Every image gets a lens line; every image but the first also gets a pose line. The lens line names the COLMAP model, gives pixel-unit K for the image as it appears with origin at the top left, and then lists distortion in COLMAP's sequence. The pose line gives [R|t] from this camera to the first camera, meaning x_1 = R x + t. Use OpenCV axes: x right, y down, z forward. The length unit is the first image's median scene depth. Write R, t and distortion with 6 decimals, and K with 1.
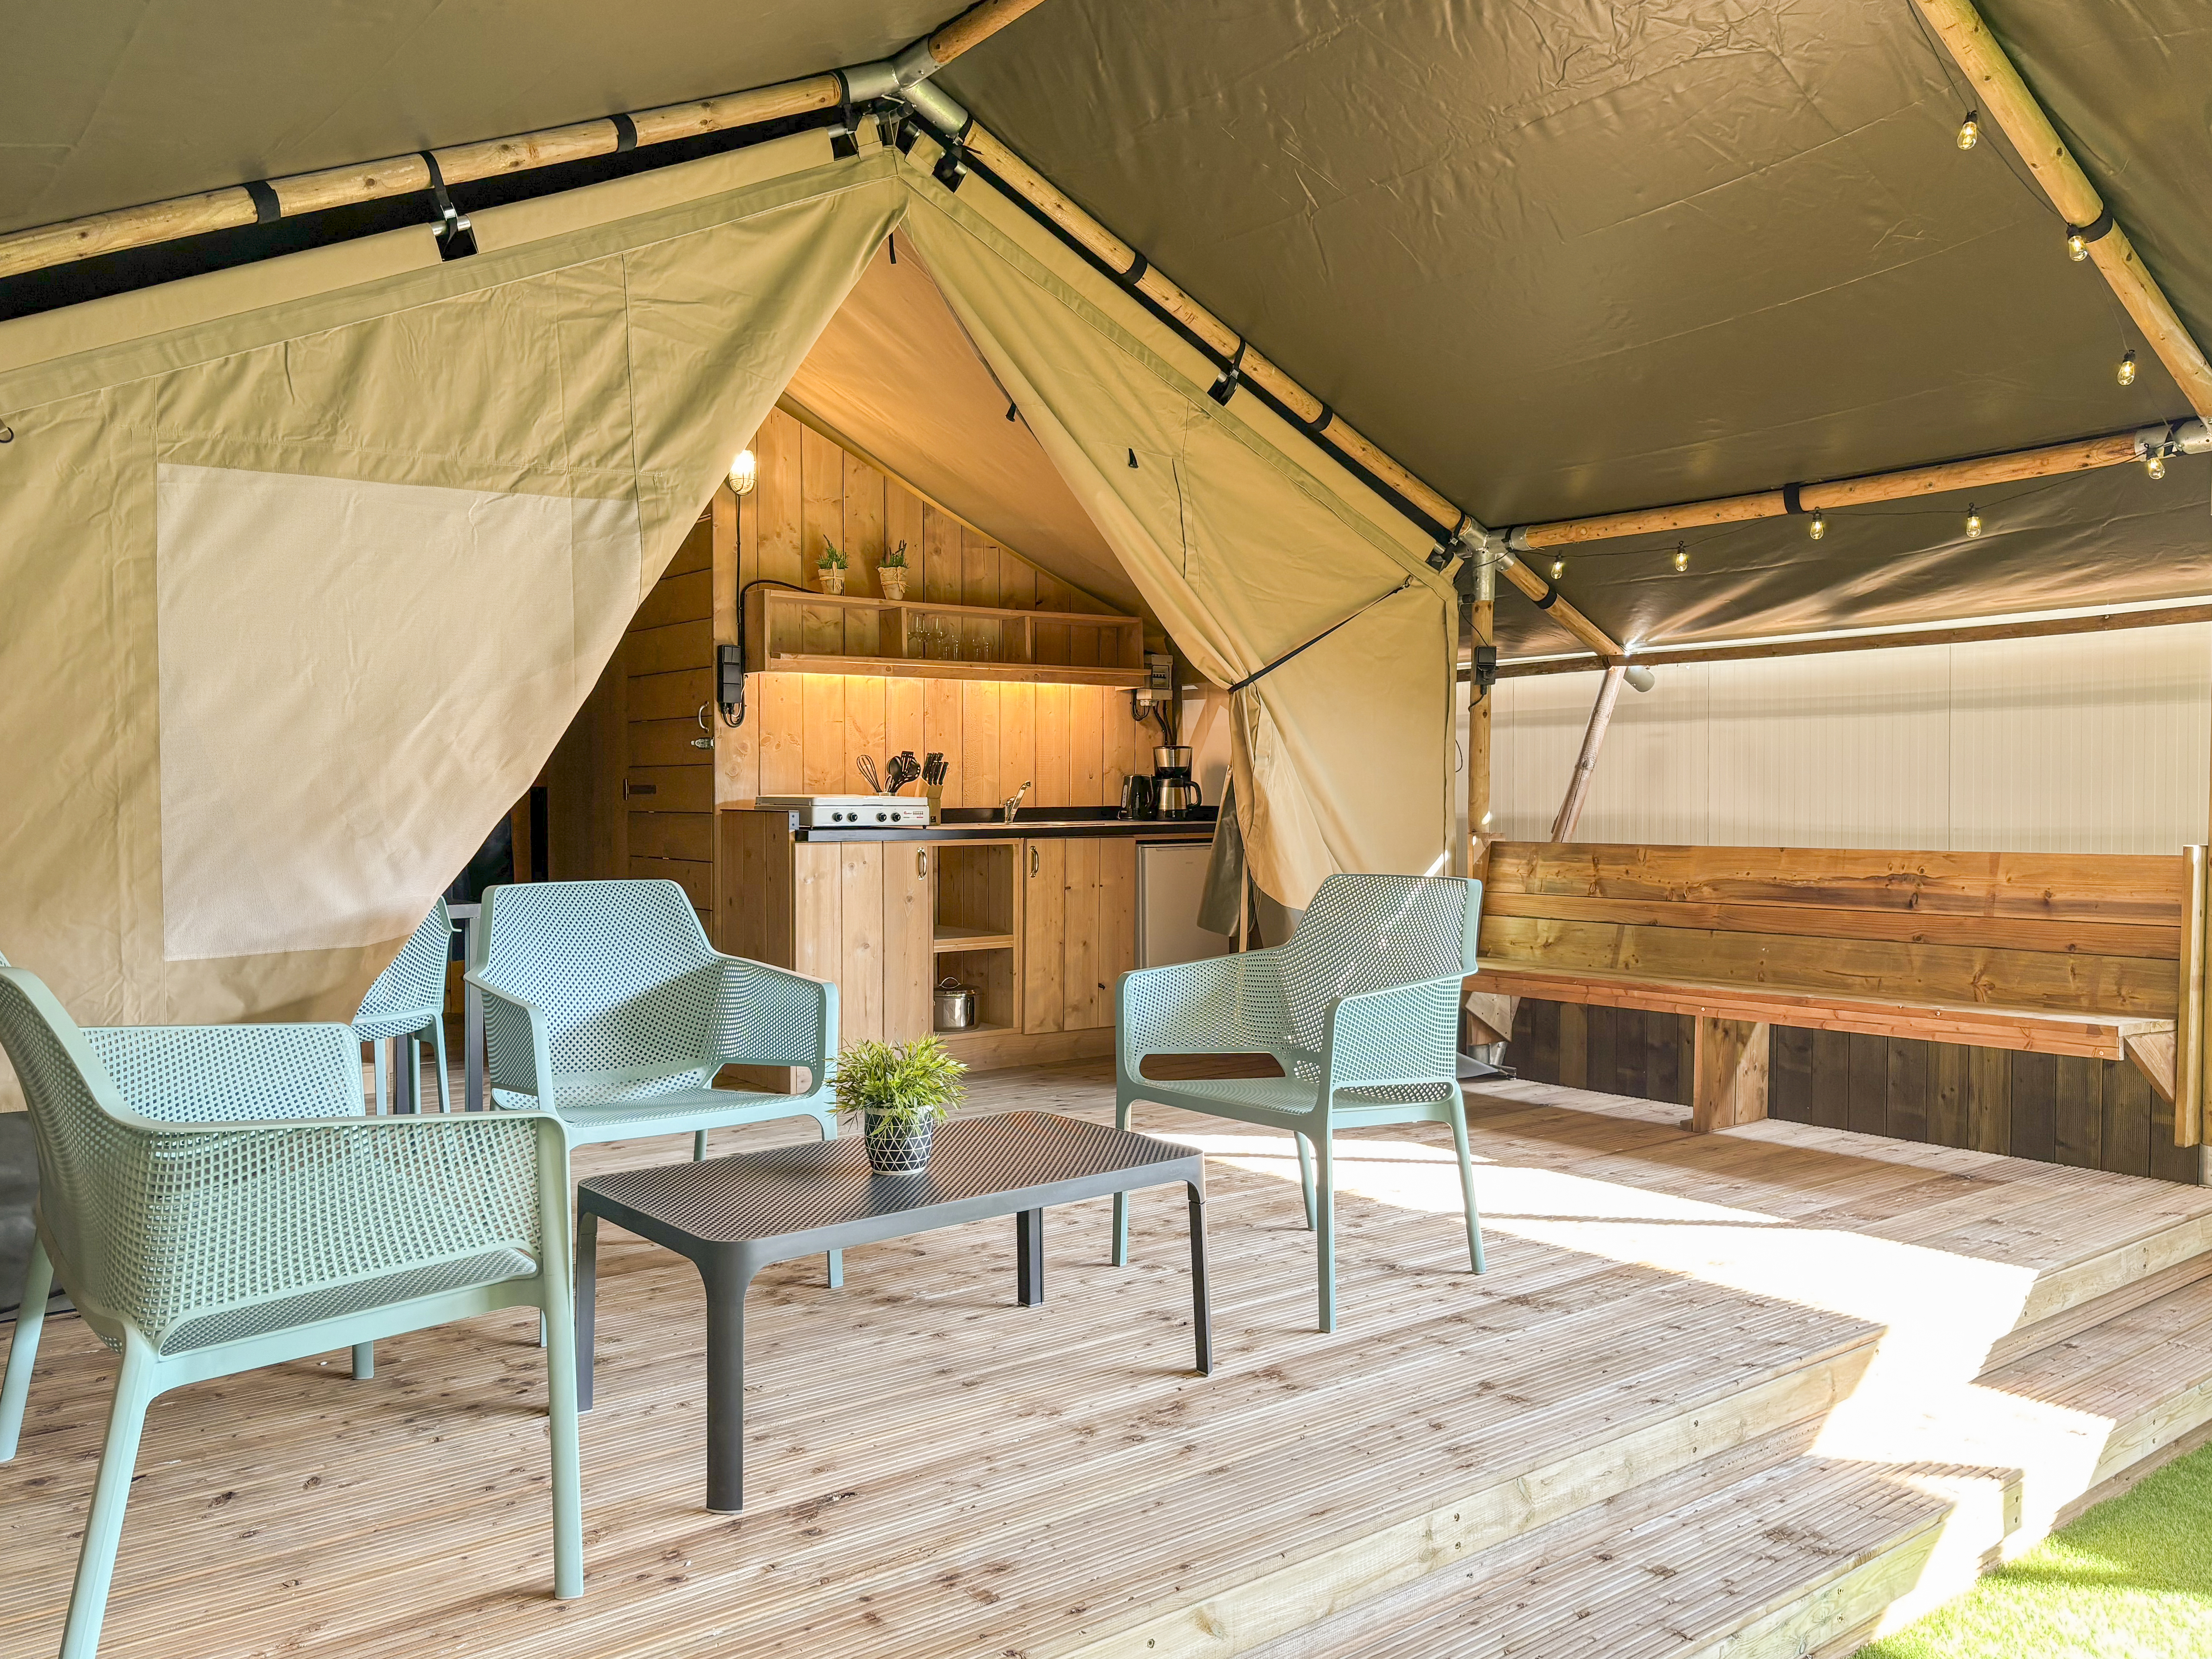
lens RADIAL K [[1663.5, 0, 1106.7], [0, 1663.5, 831.8], [0, 0, 1]] dist [0.039547, -0.033716]
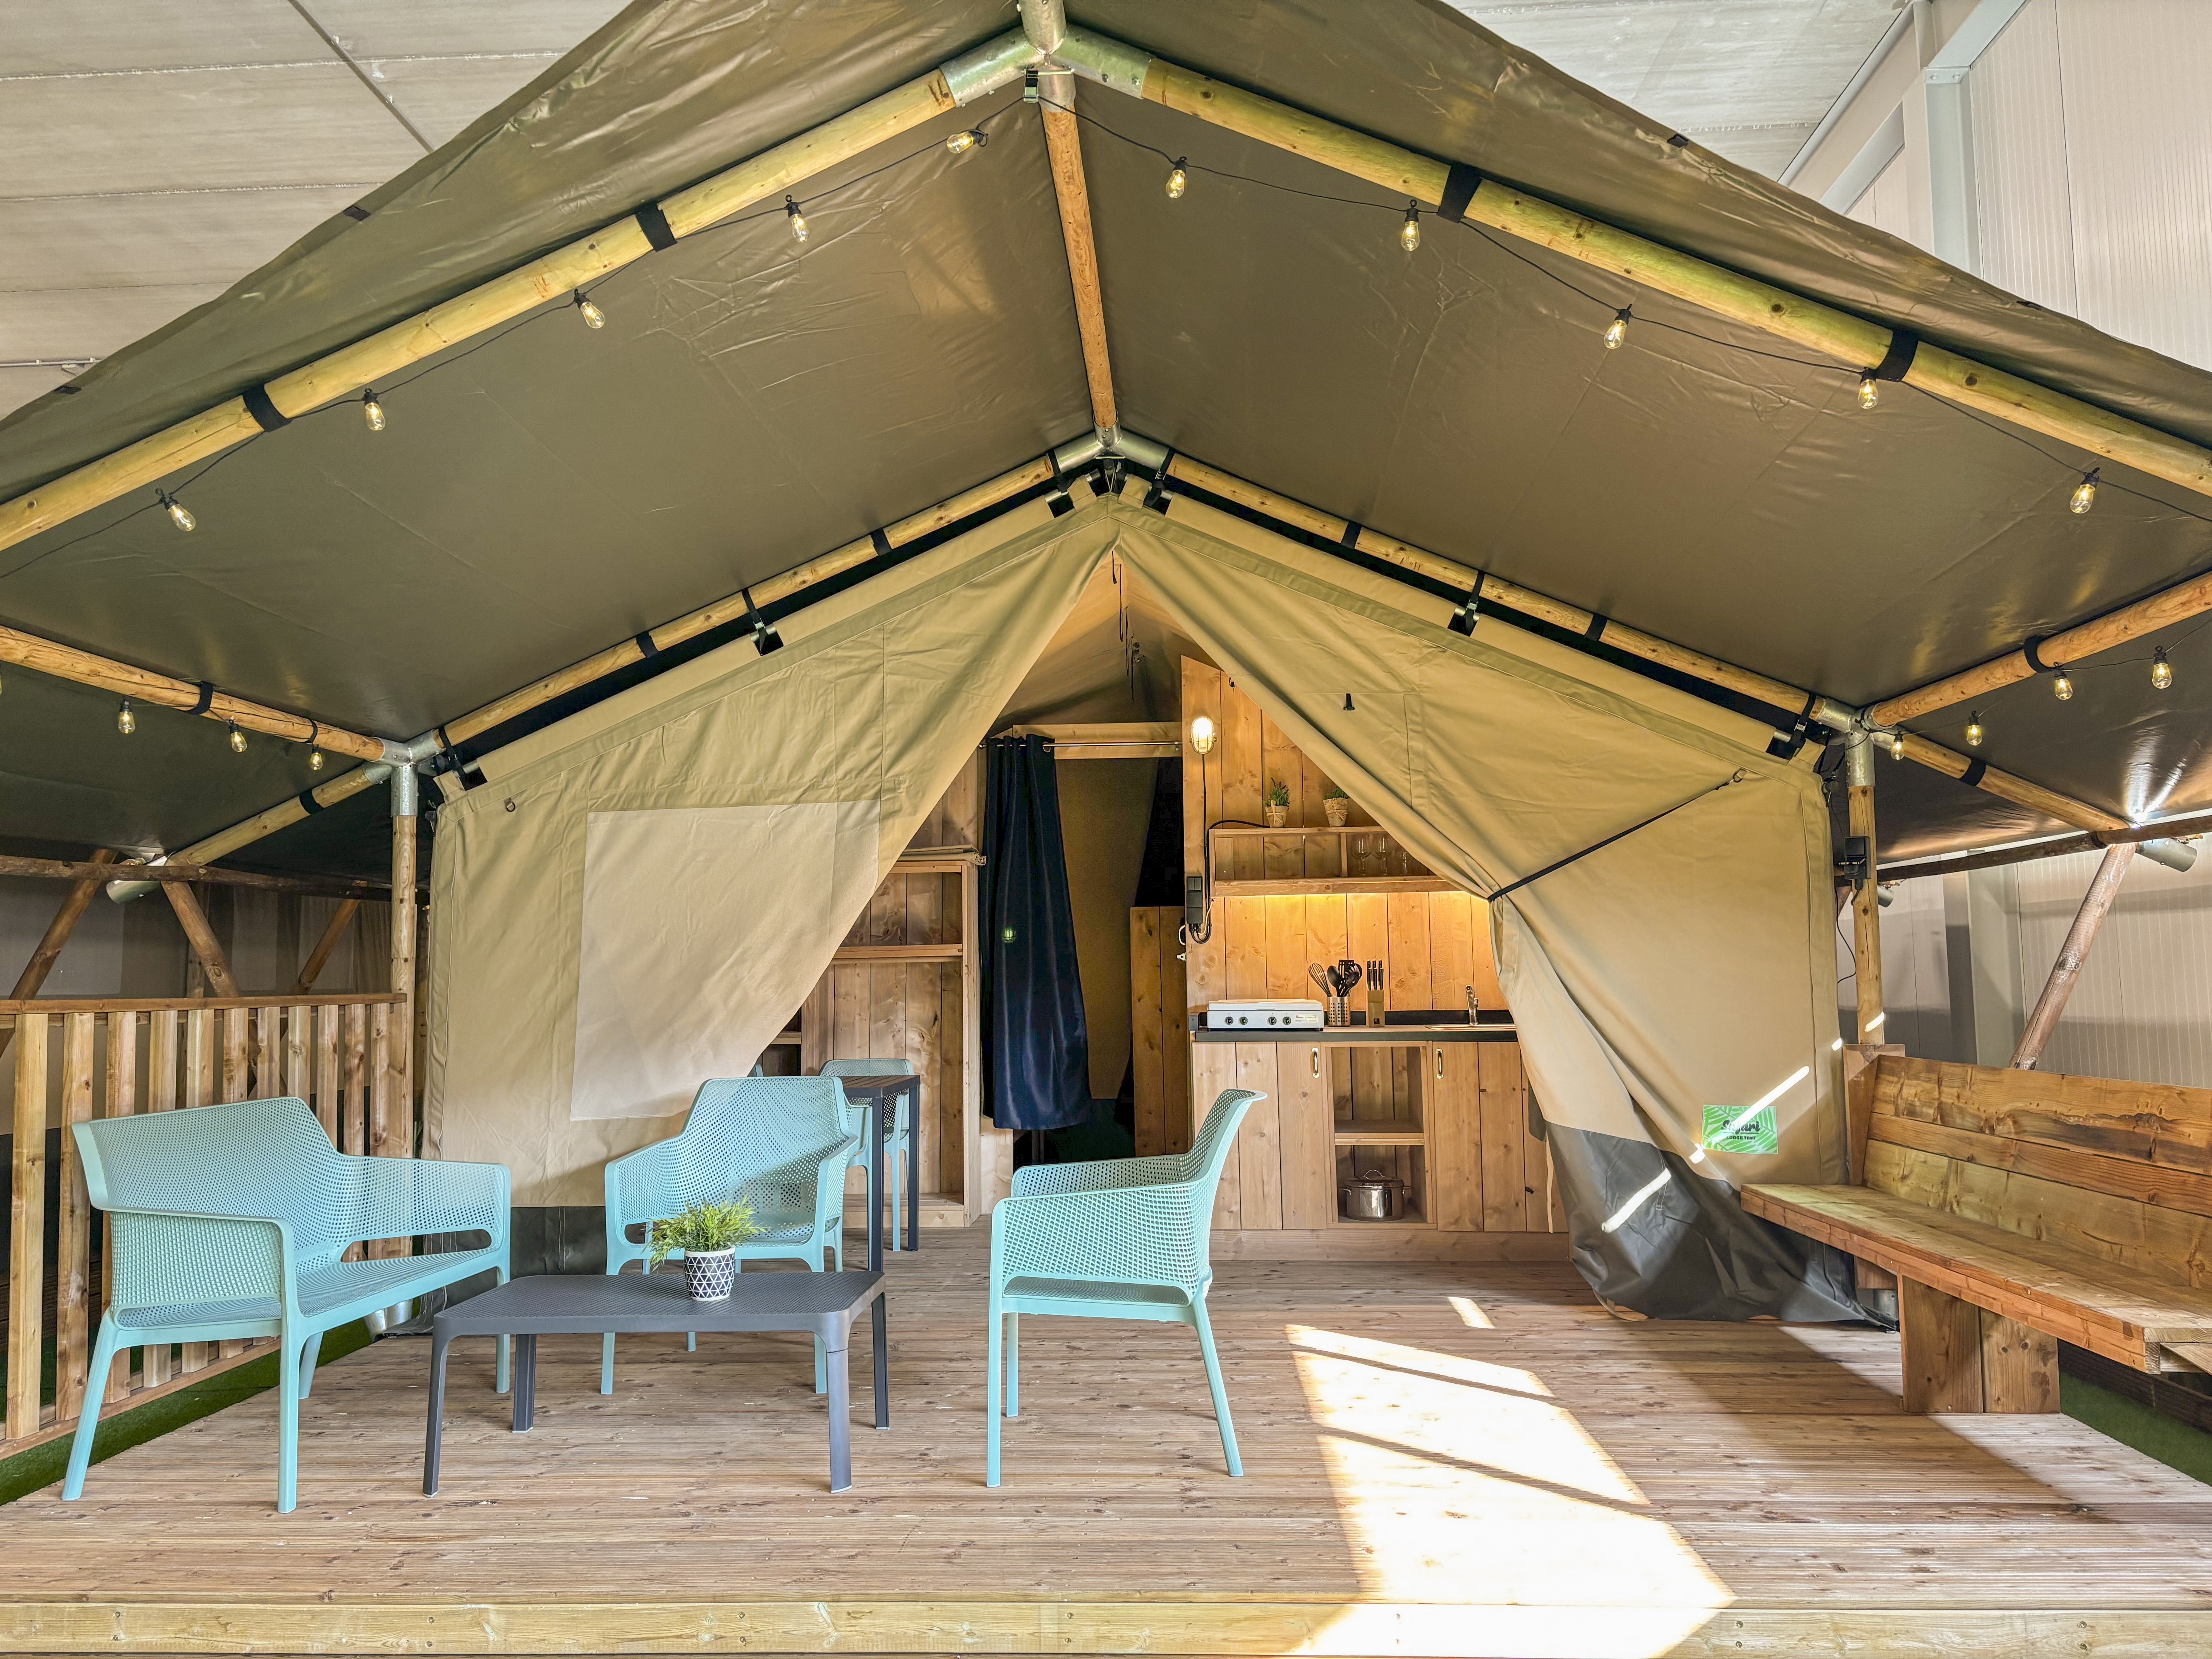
lens RADIAL K [[1623.2, 0, 1141.9], [0, 1623.2, 833.6], [0, 0, 1]] dist [0.086670, -0.101083]
pose [[0.763872, -0.066535, -0.641929, 0.744291], [-0.002428, 0.994368, -0.105954, -0.026522], [0.645363, 0.082494, 0.759408, 0.115732]]
